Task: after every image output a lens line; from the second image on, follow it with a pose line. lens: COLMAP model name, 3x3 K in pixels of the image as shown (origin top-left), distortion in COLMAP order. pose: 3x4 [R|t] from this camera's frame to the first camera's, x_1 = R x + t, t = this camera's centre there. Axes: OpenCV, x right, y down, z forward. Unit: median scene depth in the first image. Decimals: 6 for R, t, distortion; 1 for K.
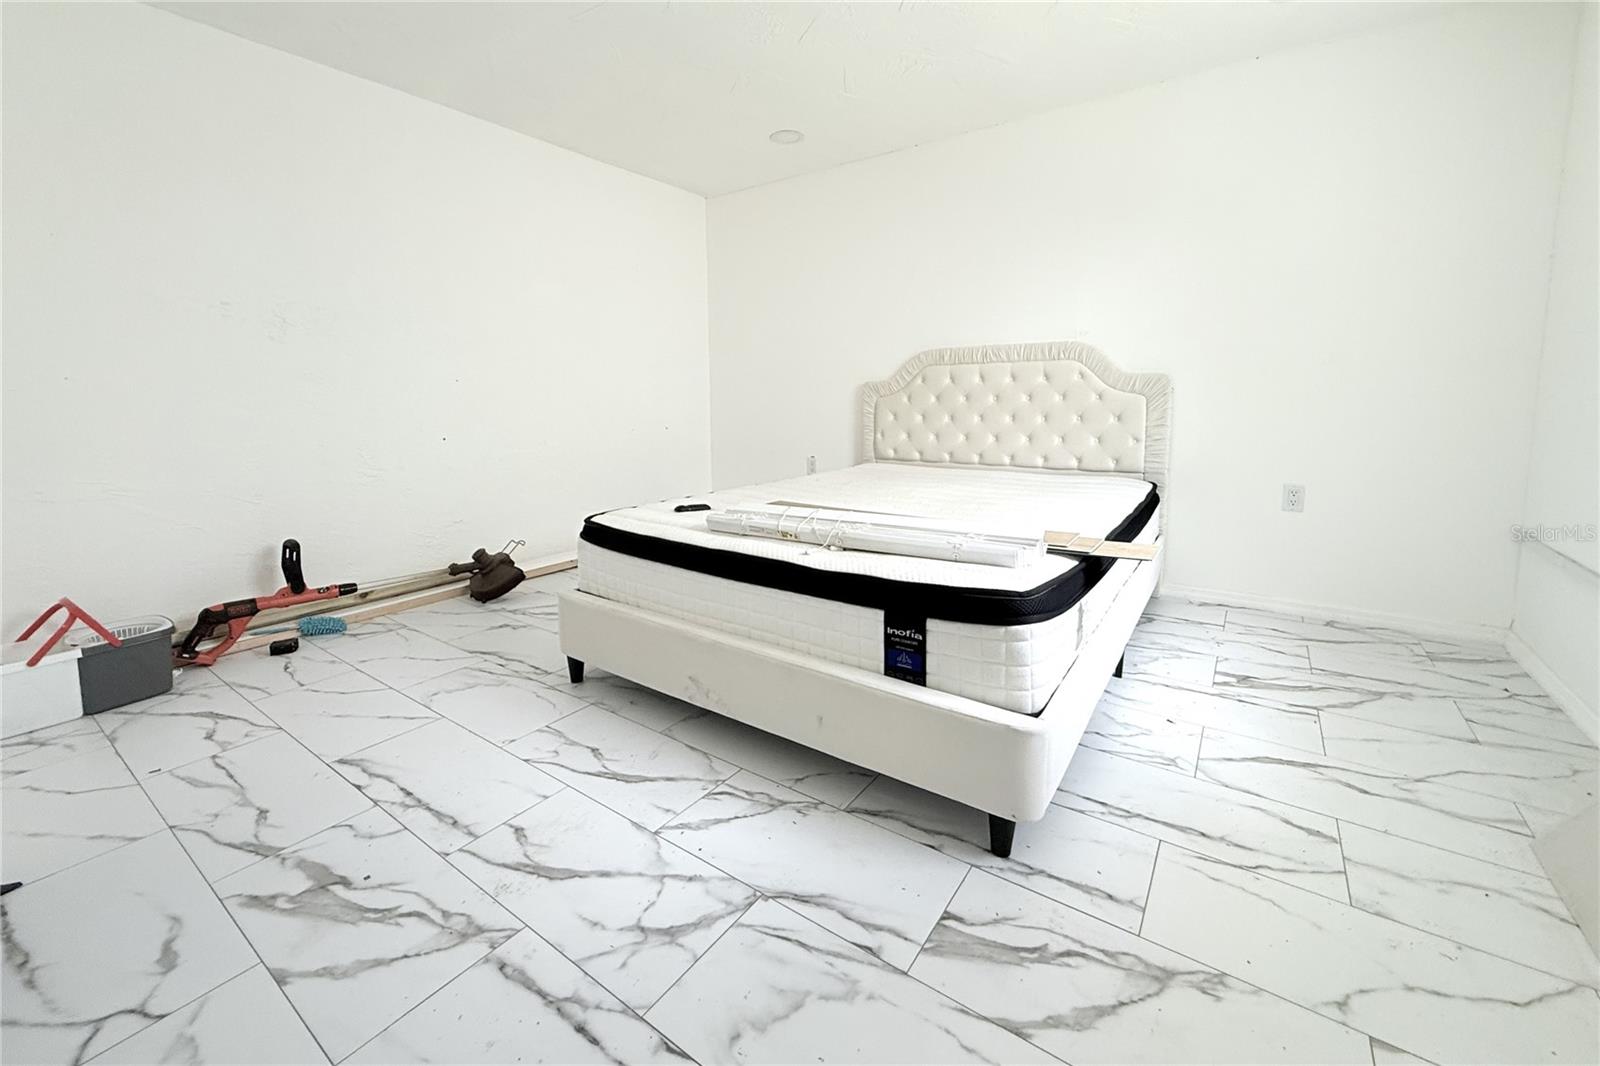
lens RADIAL K [[629.7, 0, 808.2], [0, 629.7, 531.3], [0, 0, 1]] dist [0.001561, -0.000074]
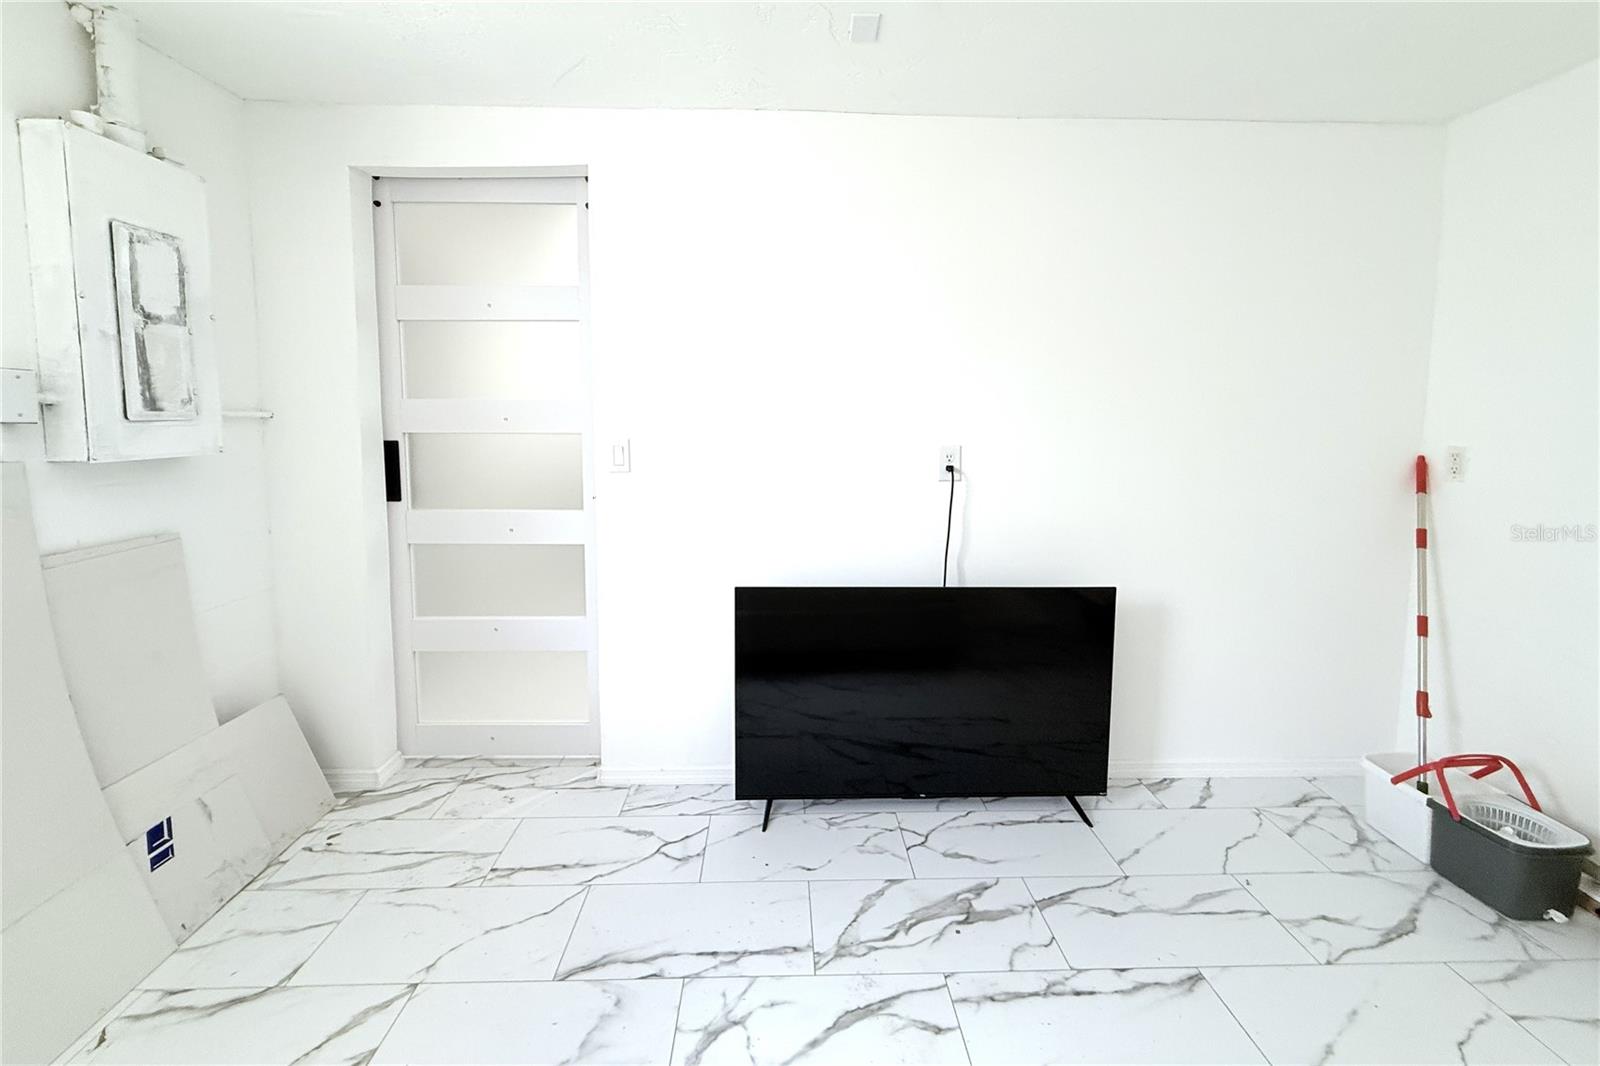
lens RADIAL K [[635.8, 0, 798.1], [0, 635.8, 533.2], [0, 0, 1]] dist [0.000630, -0.000494]
pose [[-0.809703, 0.115516, -0.575358, 0.230123], [-0.122942, 0.925287, 0.358789, -0.681864], [0.573817, 0.361248, -0.735006, 1.622003]]
